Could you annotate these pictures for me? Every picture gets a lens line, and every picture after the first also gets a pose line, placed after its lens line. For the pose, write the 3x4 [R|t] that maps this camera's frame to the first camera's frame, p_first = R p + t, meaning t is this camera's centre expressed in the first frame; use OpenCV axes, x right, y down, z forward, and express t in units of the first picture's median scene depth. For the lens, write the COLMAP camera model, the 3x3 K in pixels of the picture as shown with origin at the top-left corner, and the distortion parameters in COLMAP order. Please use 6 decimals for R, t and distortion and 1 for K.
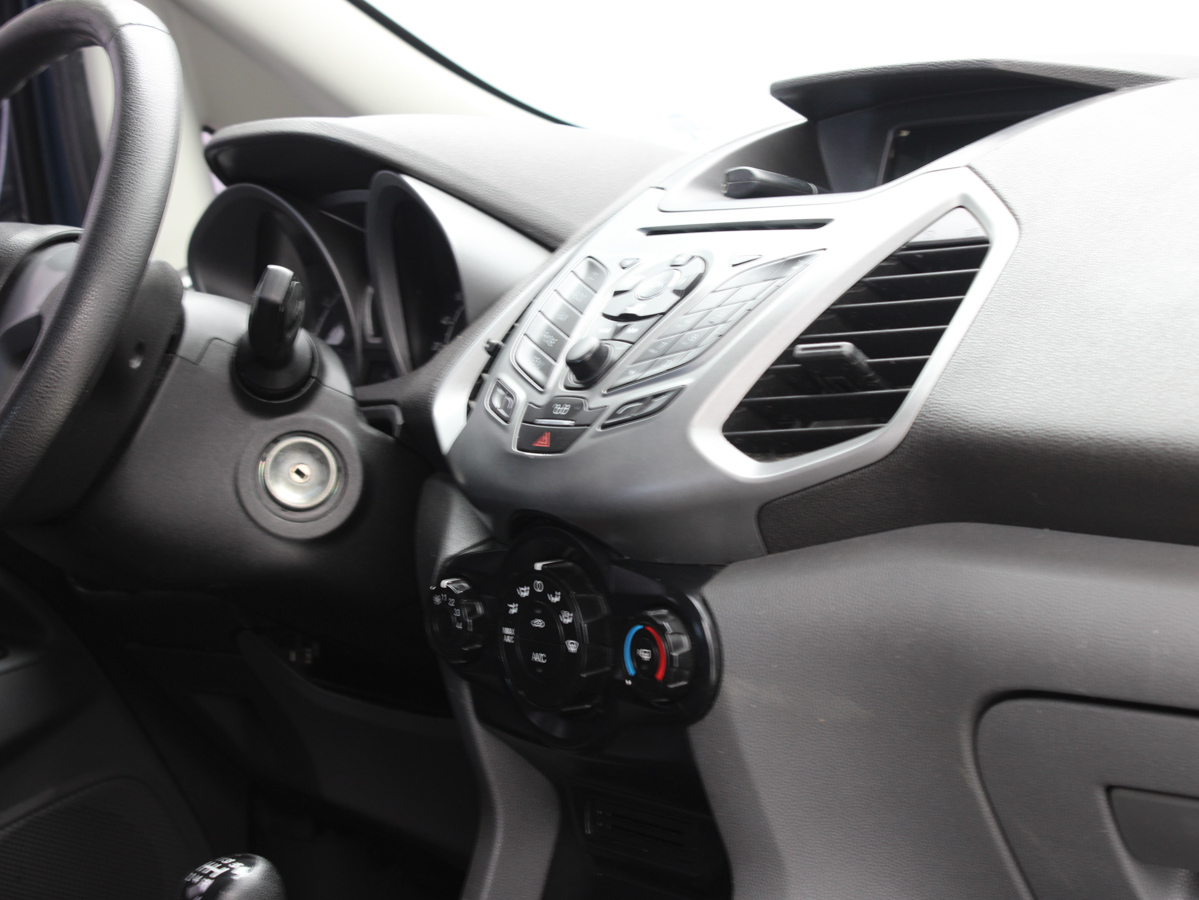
lens RADIAL K [[2516.6, 0, 594.2], [0, 2516.6, 446.5], [0, 0, 1]] dist [0.040392, 0.000000]
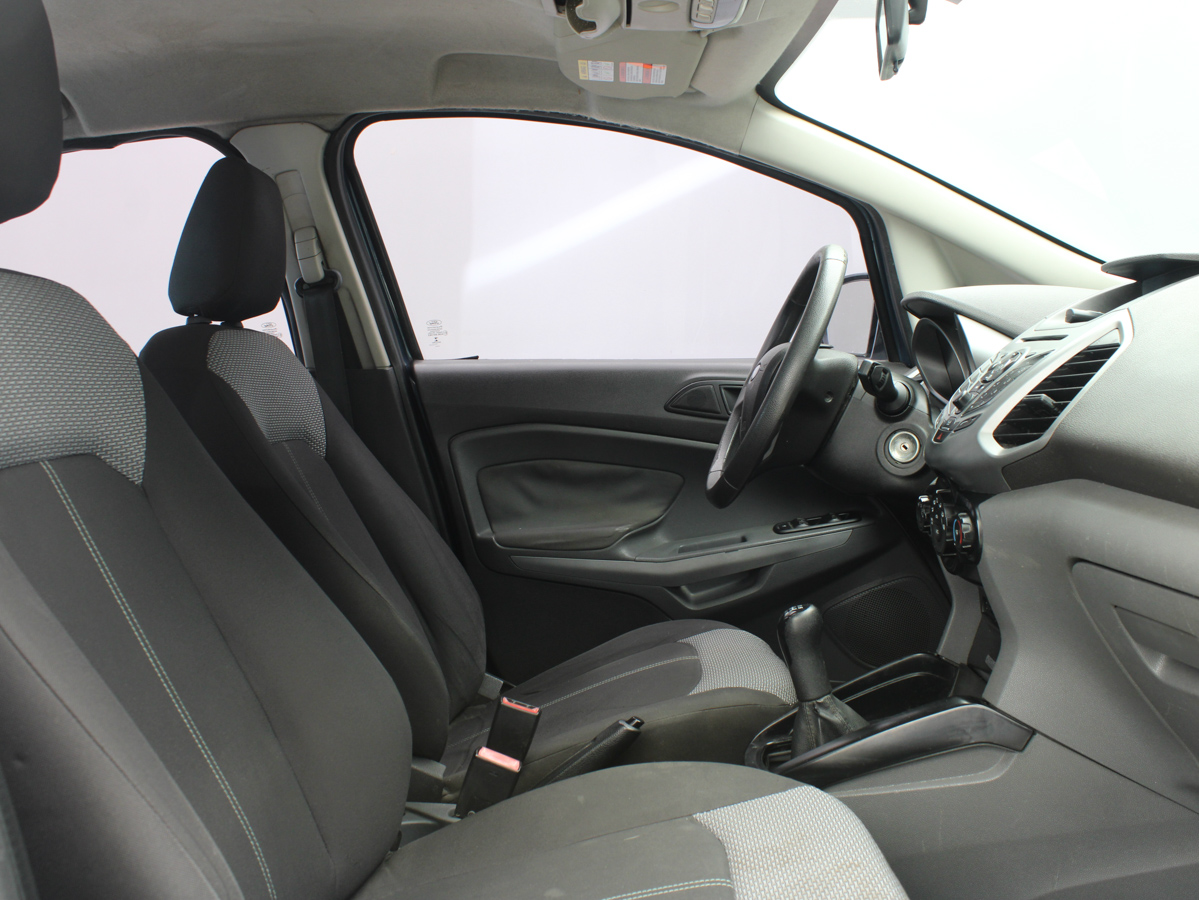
lens RADIAL K [[1215.5, 0, 597.8], [0, 1215.5, 445.9], [0, 0, 1]] dist [-0.109913, 0.000000]
pose [[0.786035, 0.019153, -0.617885, 0.392028], [-0.005742, 0.999703, 0.023684, -0.017080], [0.618155, -0.015069, 0.785912, -0.042930]]
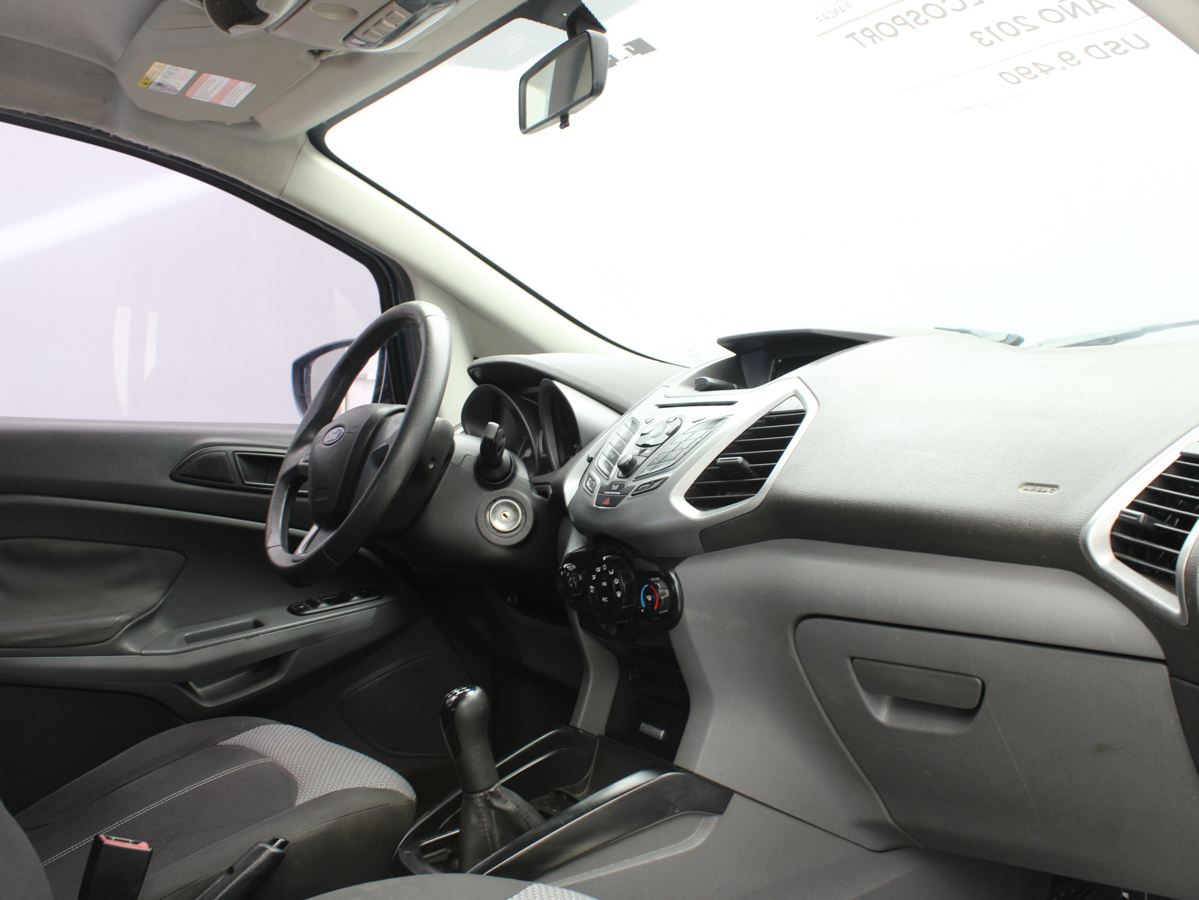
lens RADIAL K [[1215.5, 0, 596.5], [0, 1215.5, 454.2], [0, 0, 1]] dist [-0.109913, 0.000000]
pose [[0.997119, -0.000912, -0.075852, 0.049848], [-0.002146, 0.999188, -0.040225, -0.000628], [0.075827, 0.040272, 0.996307, -0.065264]]
